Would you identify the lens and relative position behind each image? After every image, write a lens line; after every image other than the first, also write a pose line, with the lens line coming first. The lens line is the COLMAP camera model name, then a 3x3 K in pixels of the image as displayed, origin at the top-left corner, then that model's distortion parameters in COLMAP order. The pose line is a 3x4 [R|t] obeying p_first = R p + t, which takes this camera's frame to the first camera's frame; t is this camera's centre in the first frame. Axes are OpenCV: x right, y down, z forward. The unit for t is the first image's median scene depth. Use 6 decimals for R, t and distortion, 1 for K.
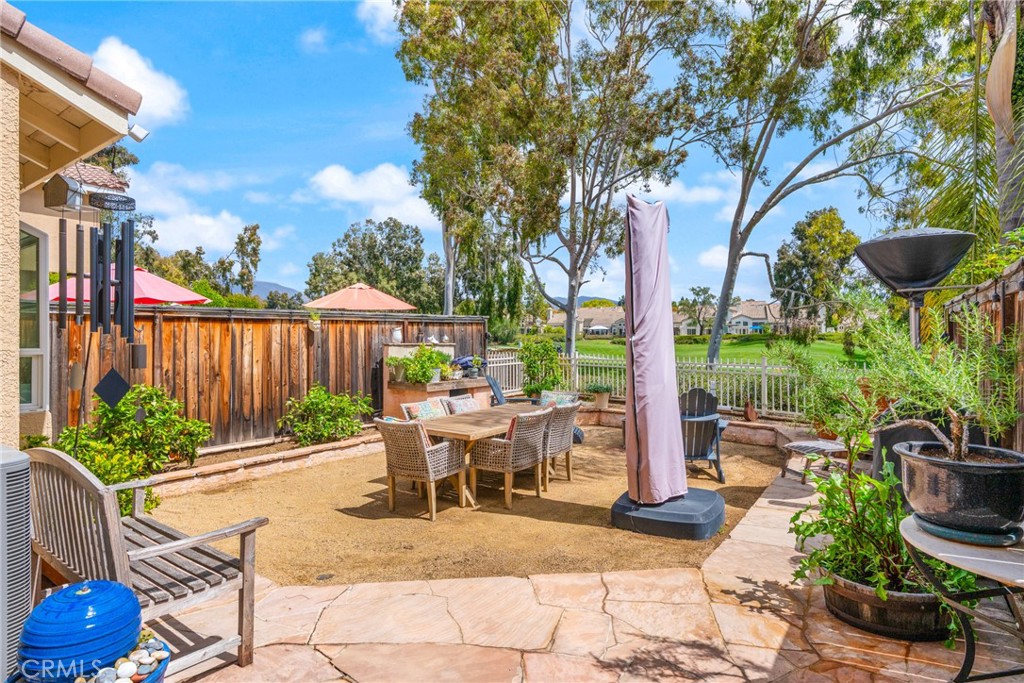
lens RADIAL K [[551.6, 0, 514.3], [0, 551.6, 330.2], [0, 0, 1]] dist [-0.004474, 0.000483]
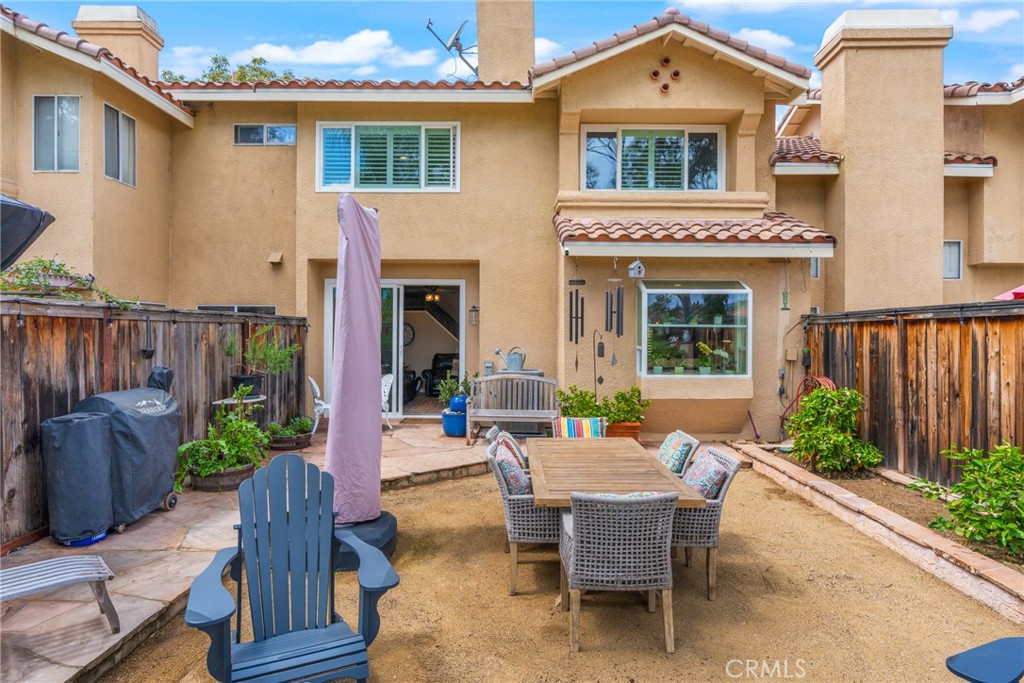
lens RADIAL K [[554.9, 0, 513.5], [0, 554.9, 337.1], [0, 0, 1]] dist [-0.004338, 0.001669]
pose [[-0.825146, 0.004899, -0.564898, 0.348481], [0.008802, 0.999953, -0.004185, 0.000800], [0.564850, -0.008426, -0.825150, 1.201403]]
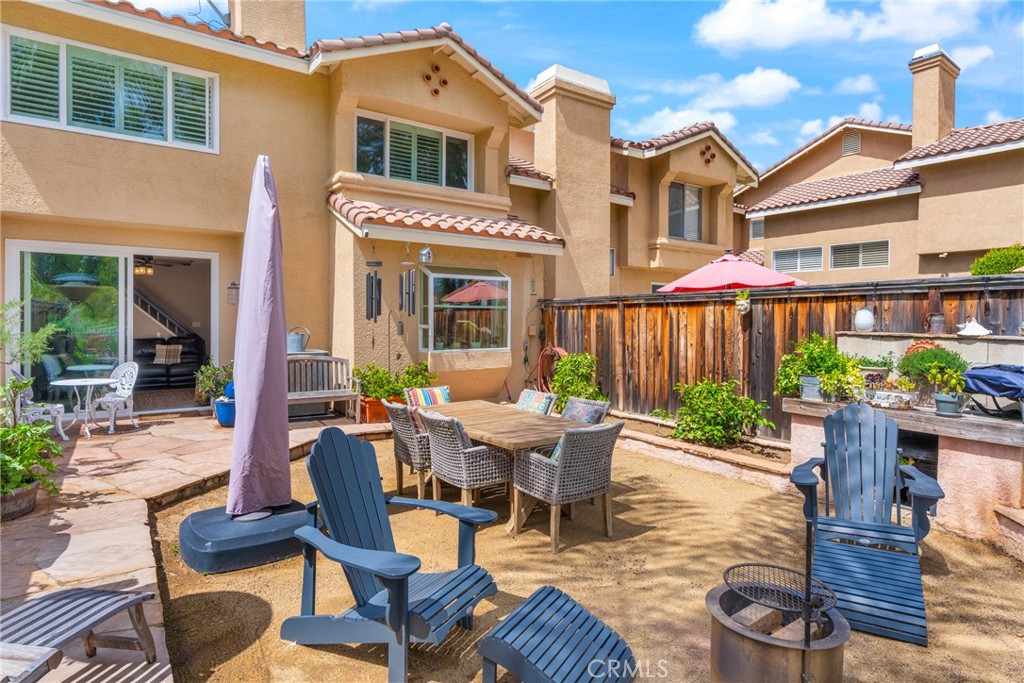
lens RADIAL K [[551.6, 0, 514.3], [0, 551.6, 330.2], [0, 0, 1]] dist [-0.004474, 0.000483]
pose [[-0.340229, 0.023418, -0.940051, 0.575956], [0.013072, 0.999711, 0.020173, 0.005944], [0.940252, -0.005424, -0.340437, 1.038290]]
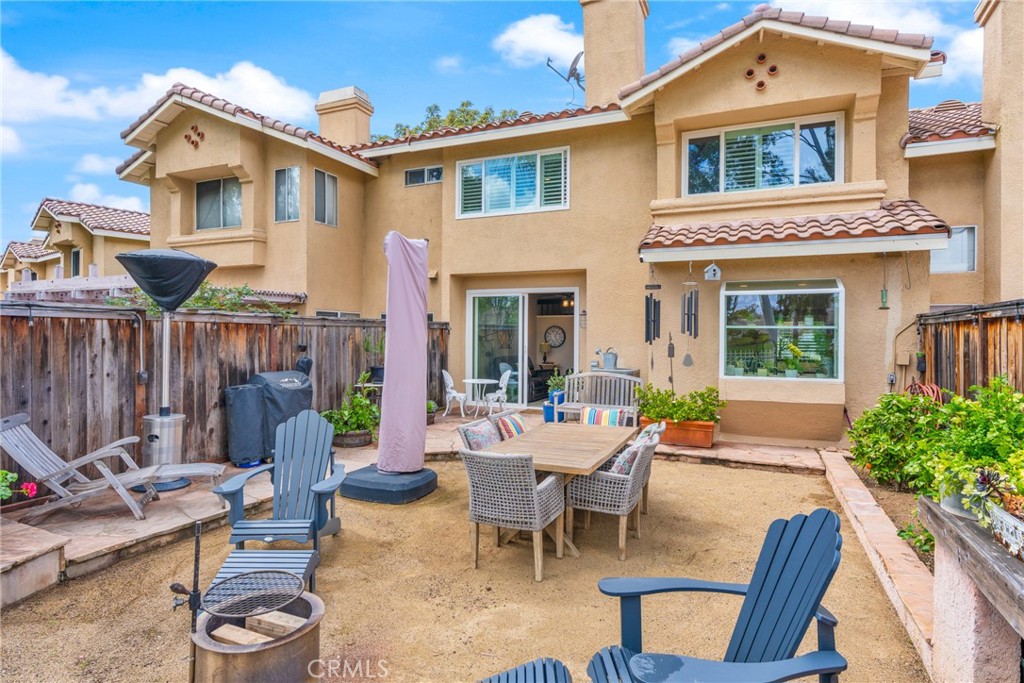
lens RADIAL K [[548.8, 0, 512.0], [0, 548.8, 341.5], [0, 0, 1]] dist [-0.004629, 0.001531]
pose [[-0.980718, 0.001161, -0.195424, 0.157769], [0.002263, 0.999983, -0.005419, 0.008797], [0.195415, -0.005757, -0.980704, 1.422191]]
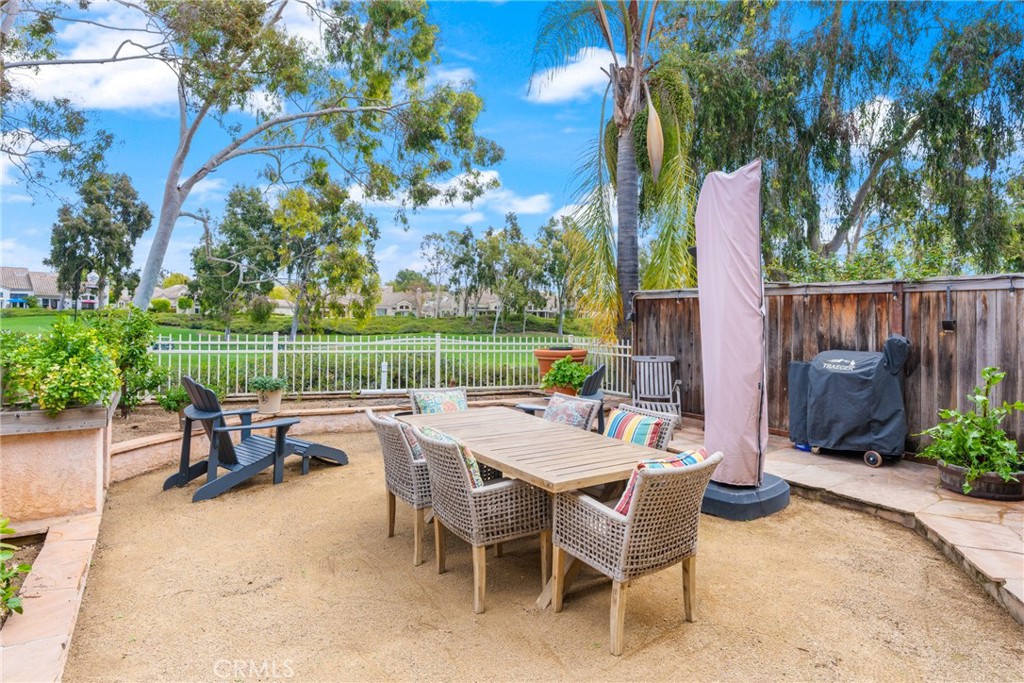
lens RADIAL K [[557.5, 0, 510.0], [0, 557.5, 304.7], [0, 0, 1]] dist [-0.006436, -0.000090]
pose [[0.383263, 0.031837, 0.923090, -0.496030], [-0.026845, 0.999368, -0.023321, 0.020306], [-0.923249, -0.015842, 0.383875, 0.612745]]
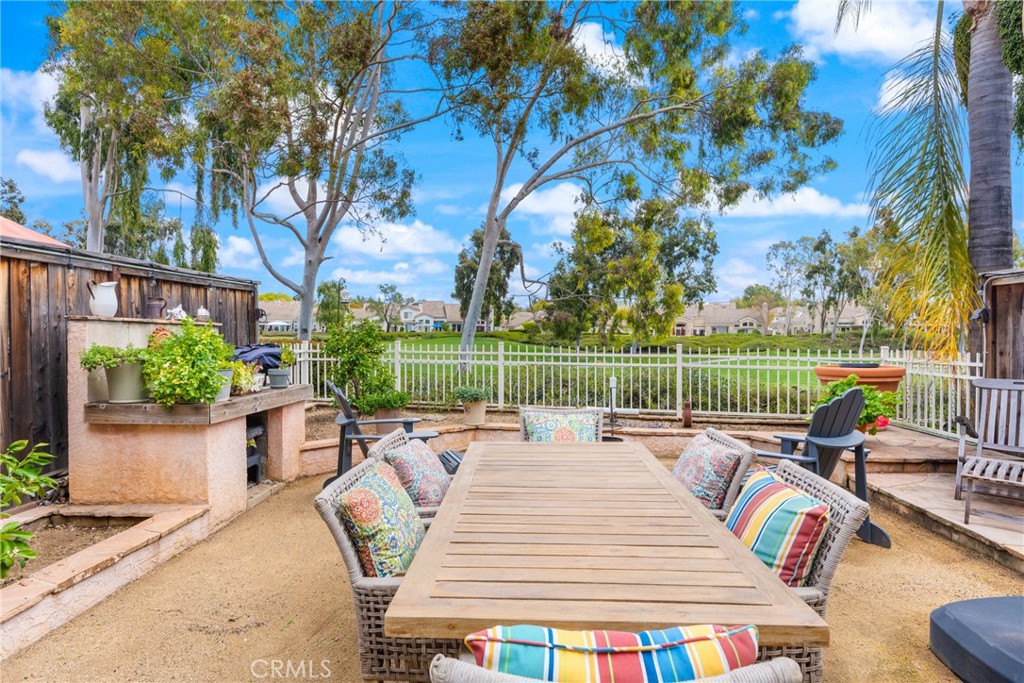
lens RADIAL K [[548.8, 0, 512.0], [0, 548.8, 341.5], [0, 0, 1]] dist [-0.004629, 0.001531]
pose [[0.841340, -0.000958, 0.540505, -0.215726], [-0.012106, 0.999714, 0.020617, 0.037659], [-0.540370, -0.023889, 0.841088, 0.563561]]
